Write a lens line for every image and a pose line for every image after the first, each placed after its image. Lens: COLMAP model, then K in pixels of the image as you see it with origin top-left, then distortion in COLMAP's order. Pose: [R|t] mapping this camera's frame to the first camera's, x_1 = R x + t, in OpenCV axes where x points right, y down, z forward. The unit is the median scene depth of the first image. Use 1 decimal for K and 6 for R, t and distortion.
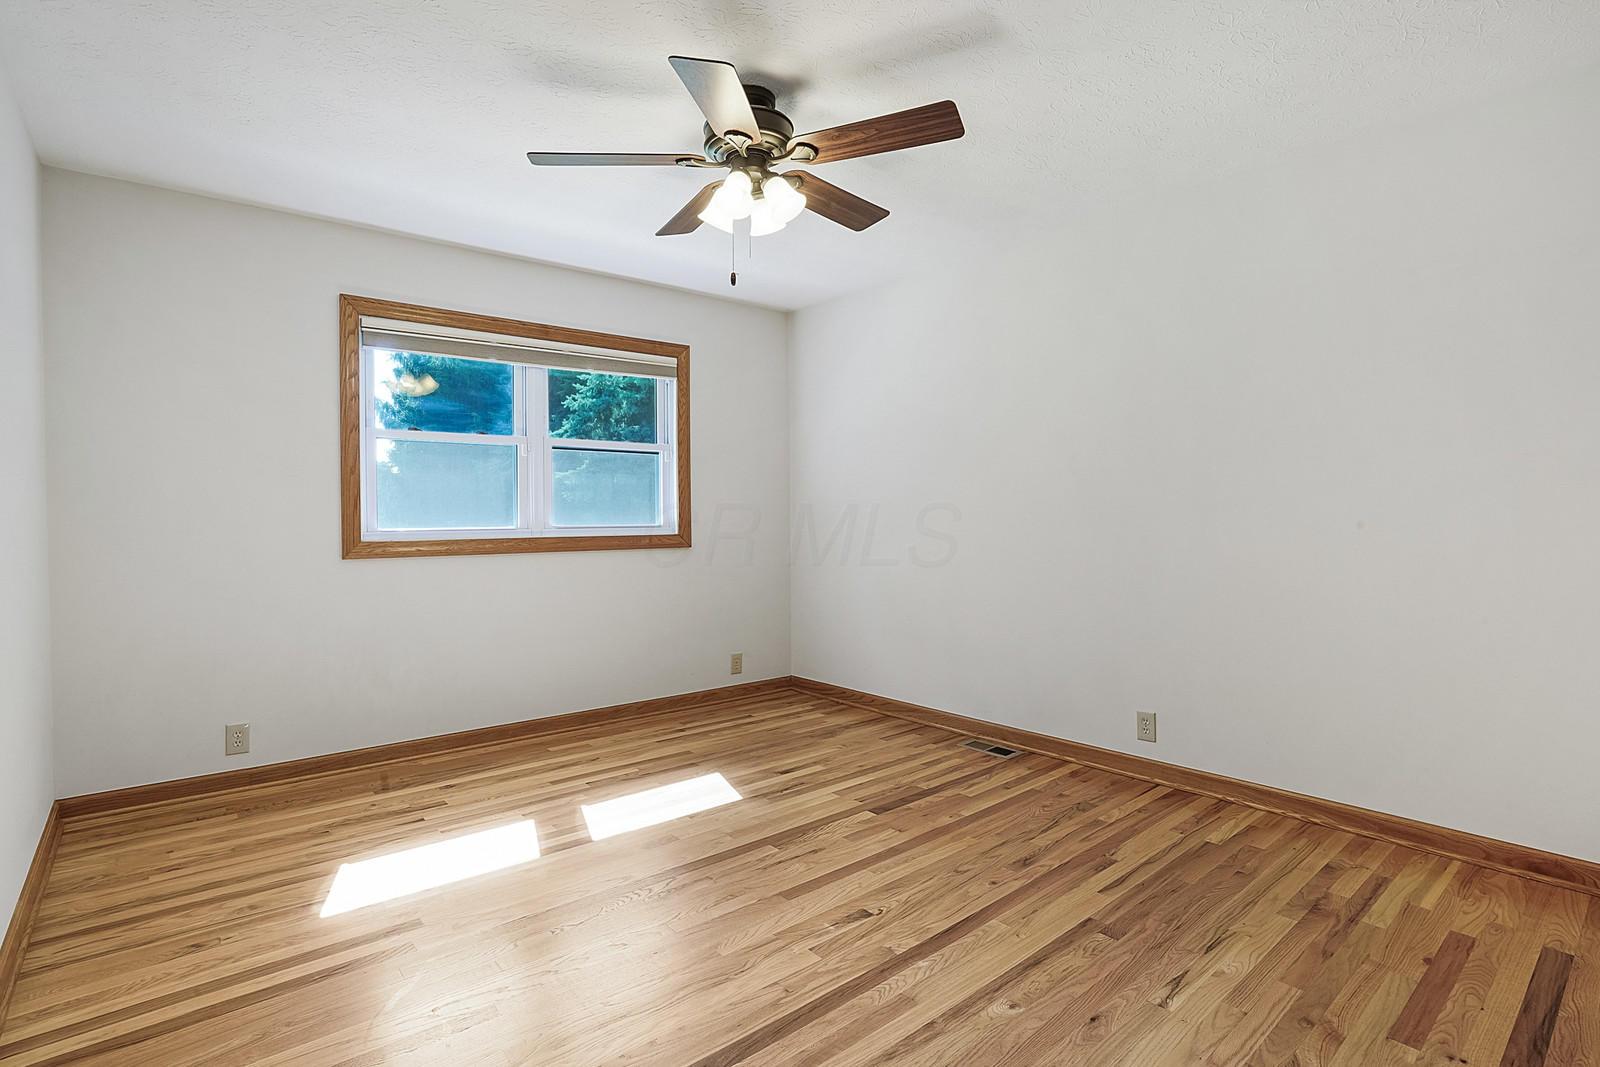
lens RADIAL K [[798.6, 0, 800.0], [0, 798.6, 533.5], [0, 0, 1]] dist [-0.002222, -0.000235]
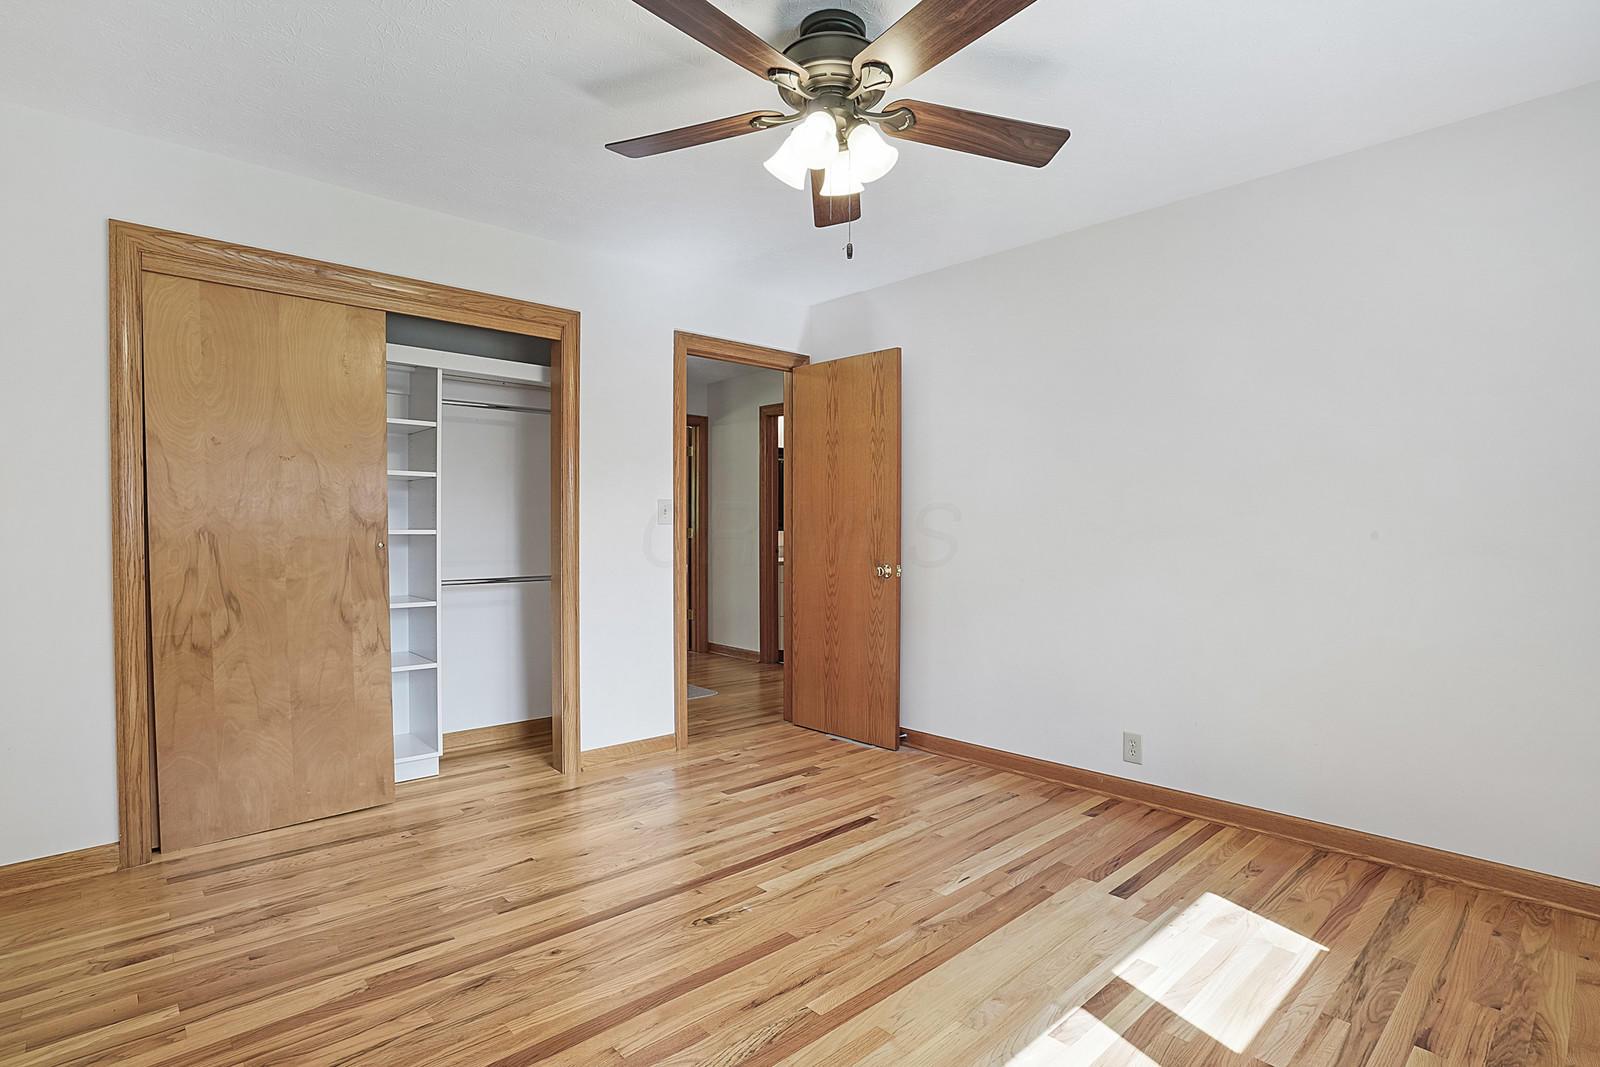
lens RADIAL K [[798.6, 0, 800.0], [0, 798.6, 533.5], [0, 0, 1]] dist [-0.002222, -0.000235]
pose [[-0.998884, 0.004773, -0.046985, 0.009752], [0.003515, 0.999634, 0.026821, -0.032631], [0.047096, 0.026626, -0.998535, 1.478545]]
